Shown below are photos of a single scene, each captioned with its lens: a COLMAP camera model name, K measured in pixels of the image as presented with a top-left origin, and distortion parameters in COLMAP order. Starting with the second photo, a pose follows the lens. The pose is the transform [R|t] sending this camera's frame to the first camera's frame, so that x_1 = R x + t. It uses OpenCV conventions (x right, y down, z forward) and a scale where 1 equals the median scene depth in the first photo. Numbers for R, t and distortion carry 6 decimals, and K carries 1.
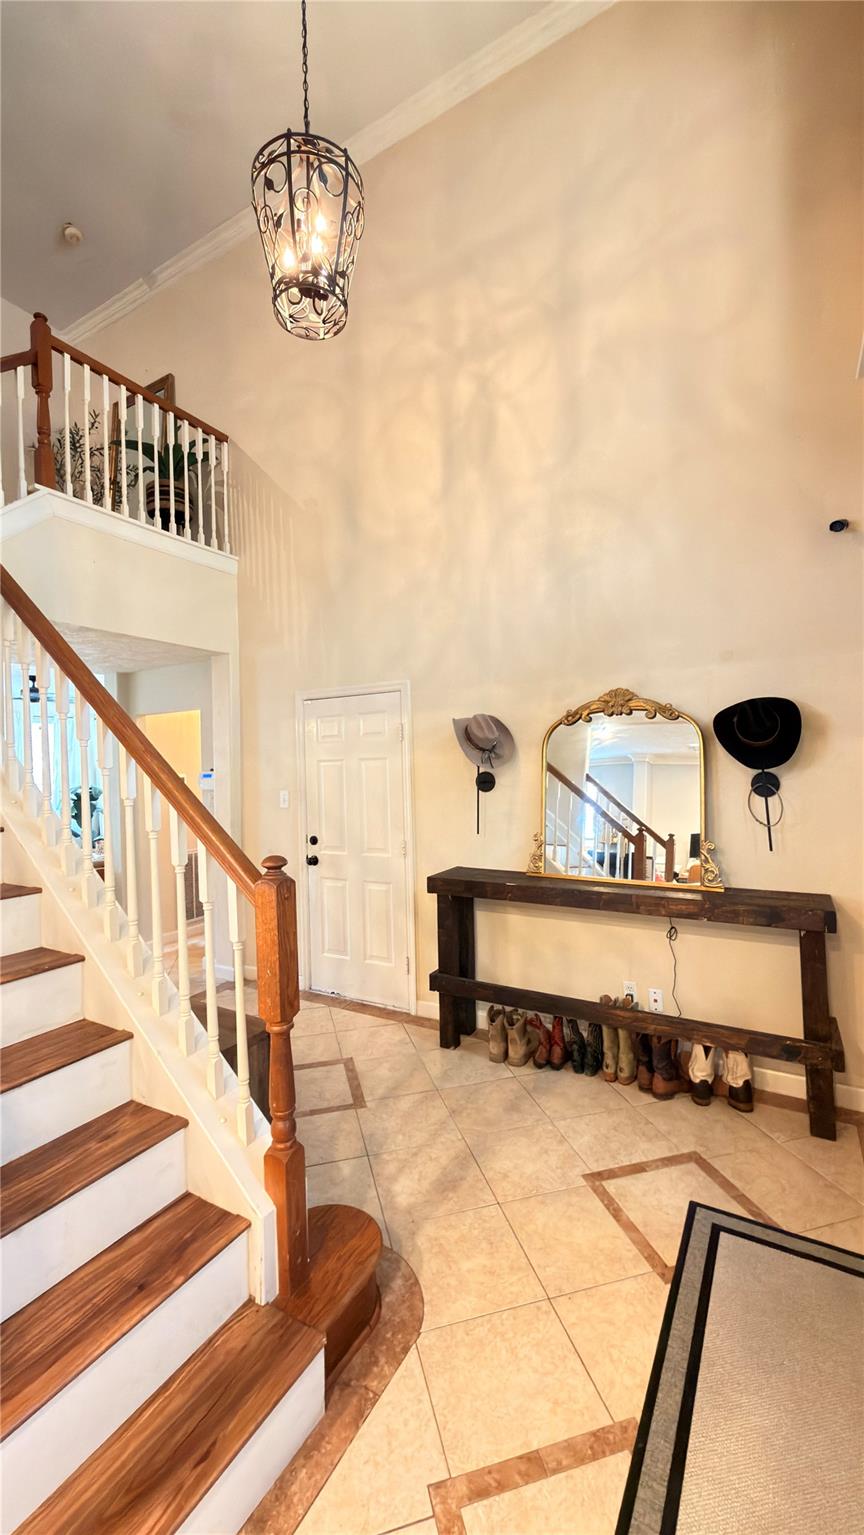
lens RADIAL K [[610.9, 0, 434.3], [0, 610.9, 768.7], [0, 0, 1]] dist [-0.003448, 0.000147]
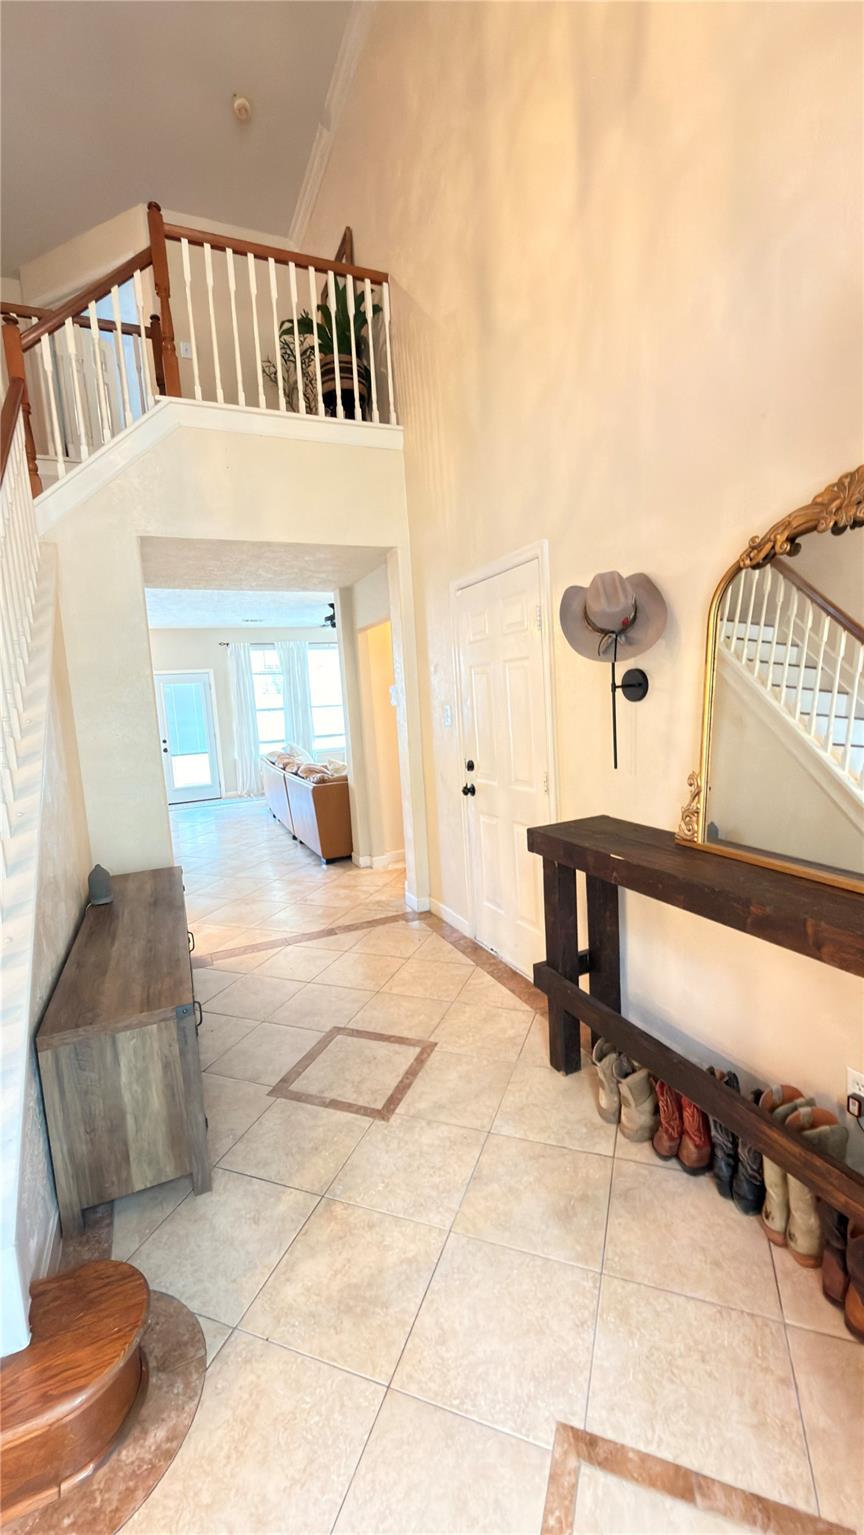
lens RADIAL K [[610.9, 0, 430.8], [0, 610.9, 769.2], [0, 0, 1]] dist [-0.003448, 0.000147]
pose [[0.809378, 0.042945, -0.585716, 0.286204], [0.039858, 0.991007, 0.127740, 0.018961], [0.585934, -0.126735, 0.800387, 0.380205]]
